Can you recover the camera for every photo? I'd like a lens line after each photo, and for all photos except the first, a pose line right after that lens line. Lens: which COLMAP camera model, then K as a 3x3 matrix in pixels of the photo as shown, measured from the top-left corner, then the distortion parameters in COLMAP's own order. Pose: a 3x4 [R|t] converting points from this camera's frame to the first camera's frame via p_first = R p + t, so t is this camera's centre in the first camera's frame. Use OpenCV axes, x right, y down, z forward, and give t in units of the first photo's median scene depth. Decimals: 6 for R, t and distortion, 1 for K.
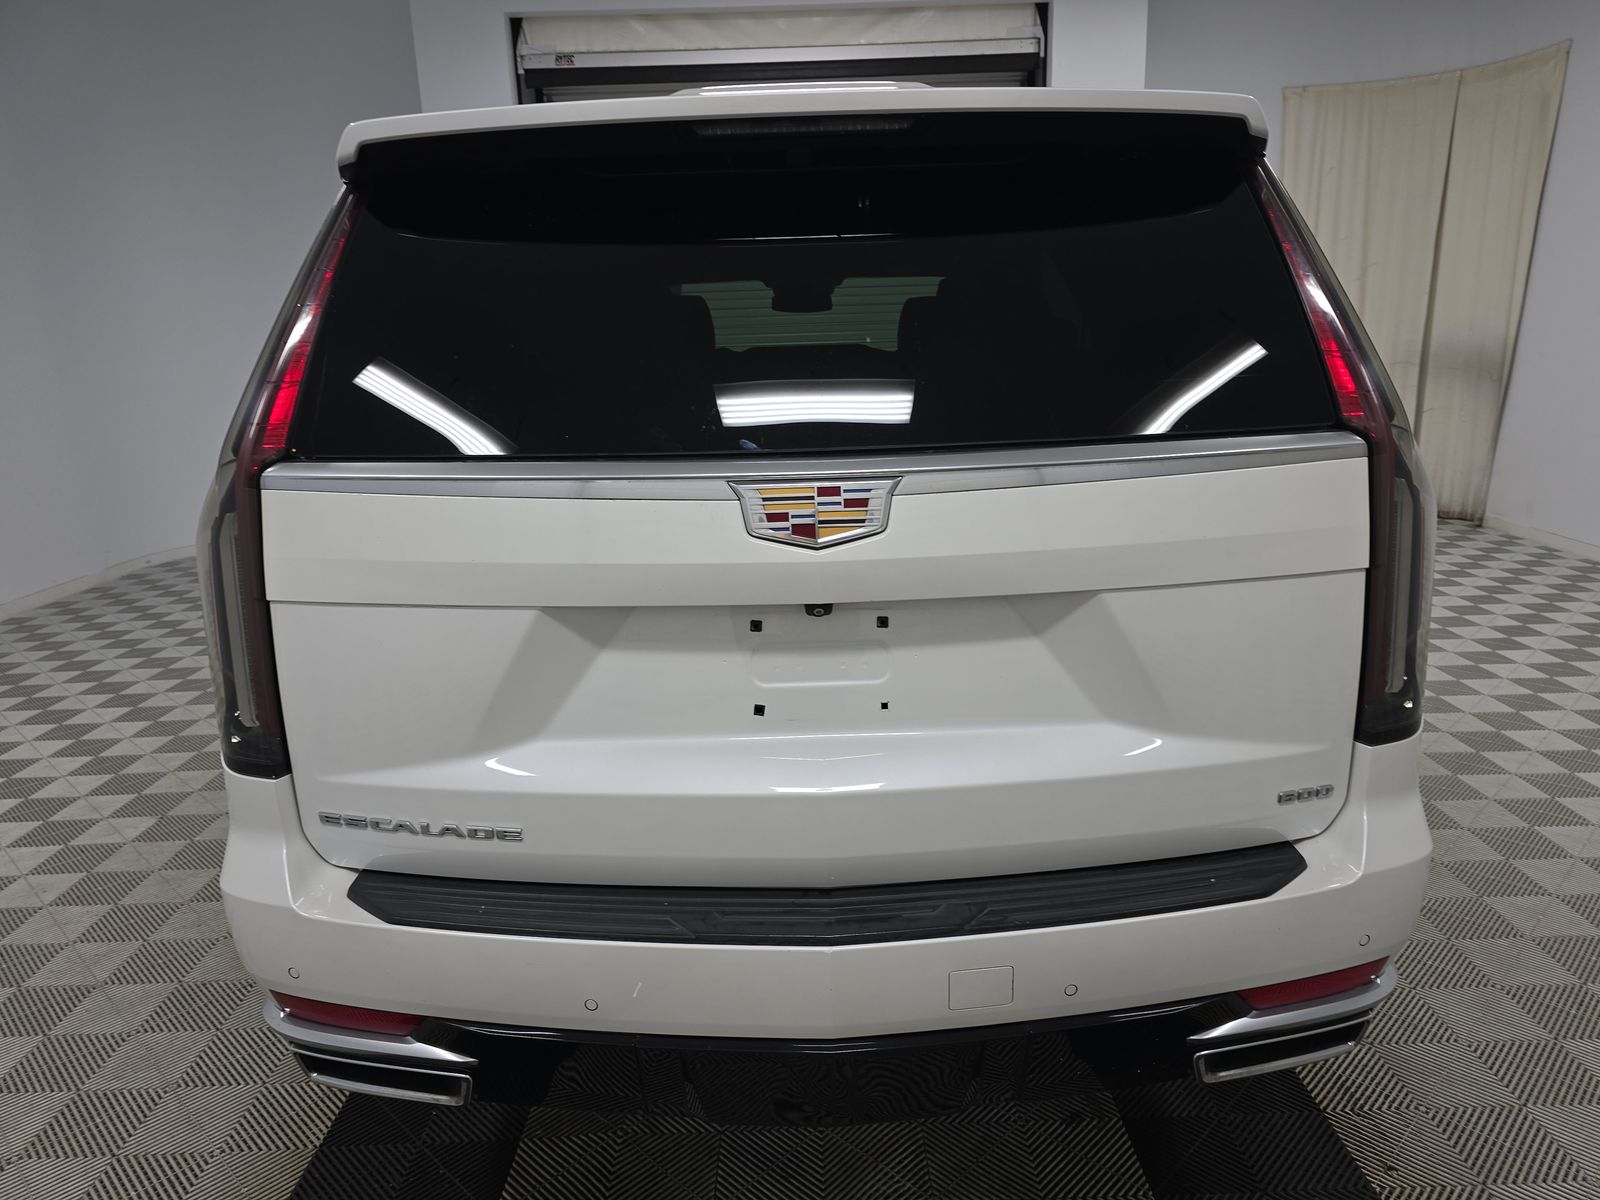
lens RADIAL K [[1106.4, 0, 794.2], [0, 1106.4, 591.3], [0, 0, 1]] dist [0.015944, 0.019907]
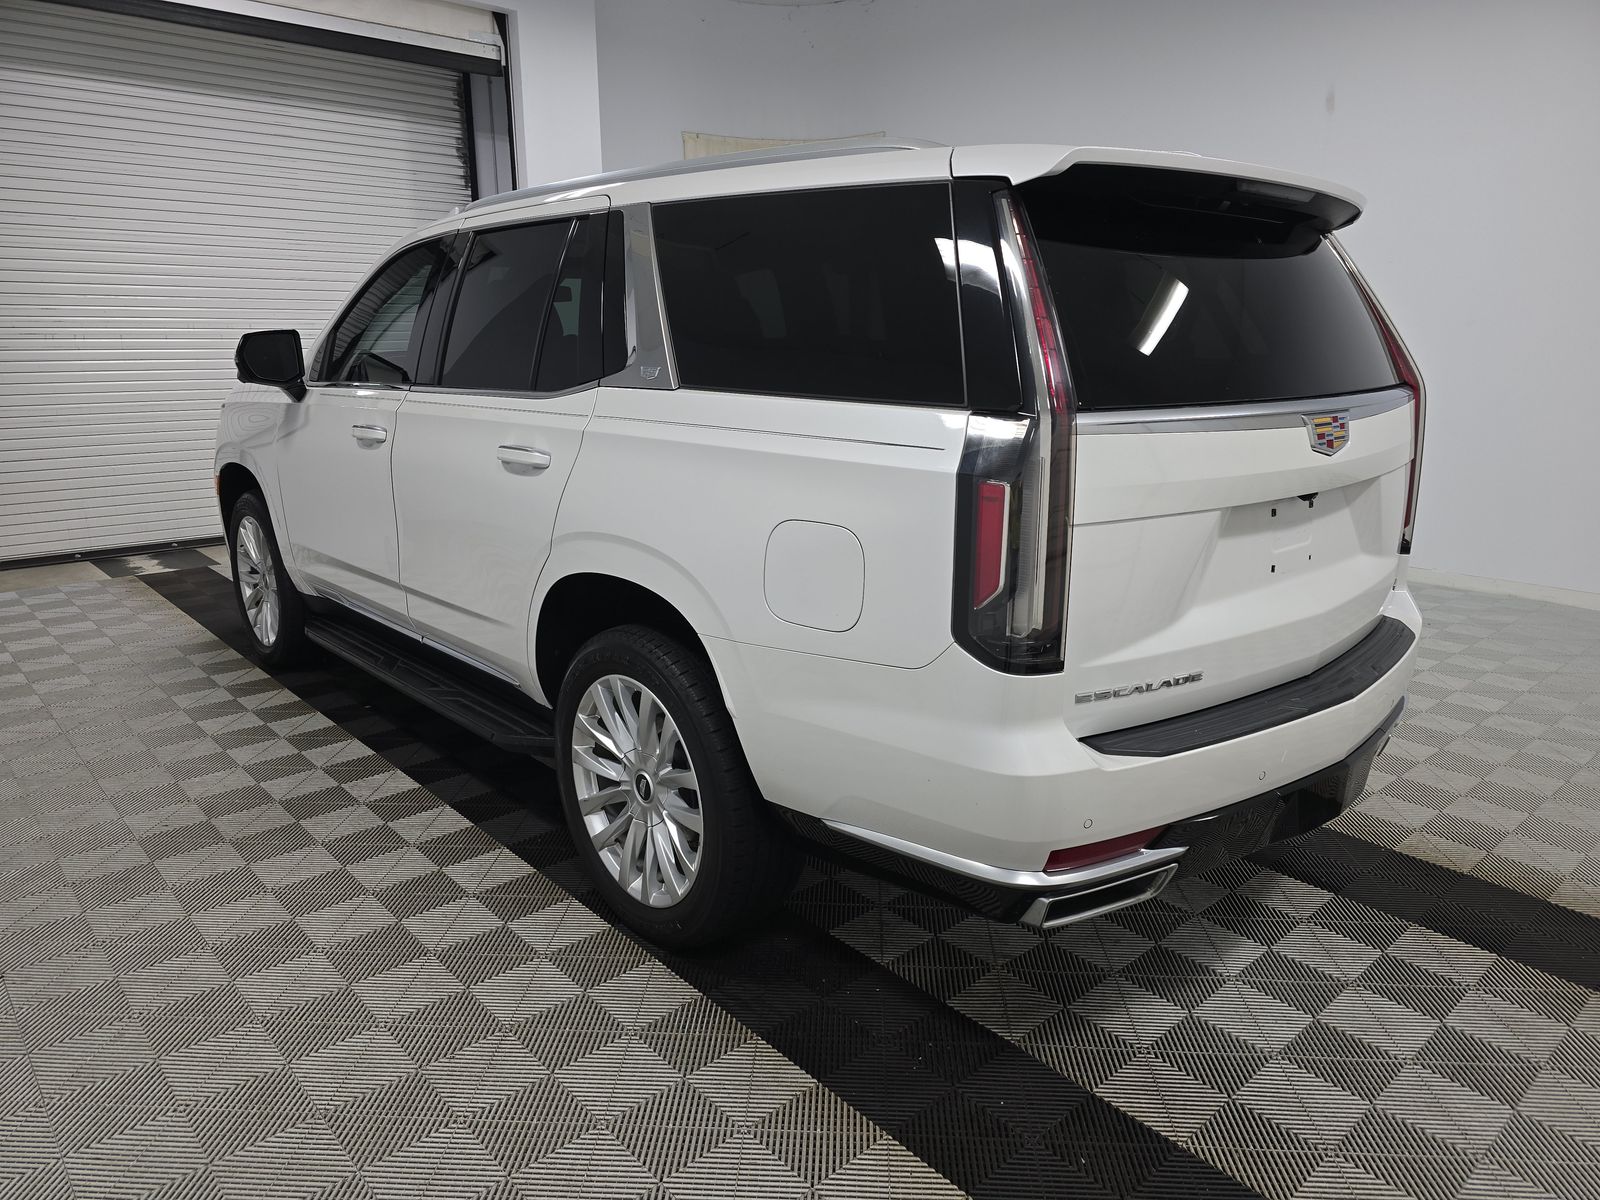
lens RADIAL K [[1106.4, 0, 805.4], [0, 1106.4, 599.9], [0, 0, 1]] dist [0.015944, 0.019907]
pose [[0.756123, -0.131883, 0.641004, -1.435694], [0.130597, 0.990190, 0.049675, -0.009034], [-0.641267, 0.046153, 0.765929, 0.233335]]
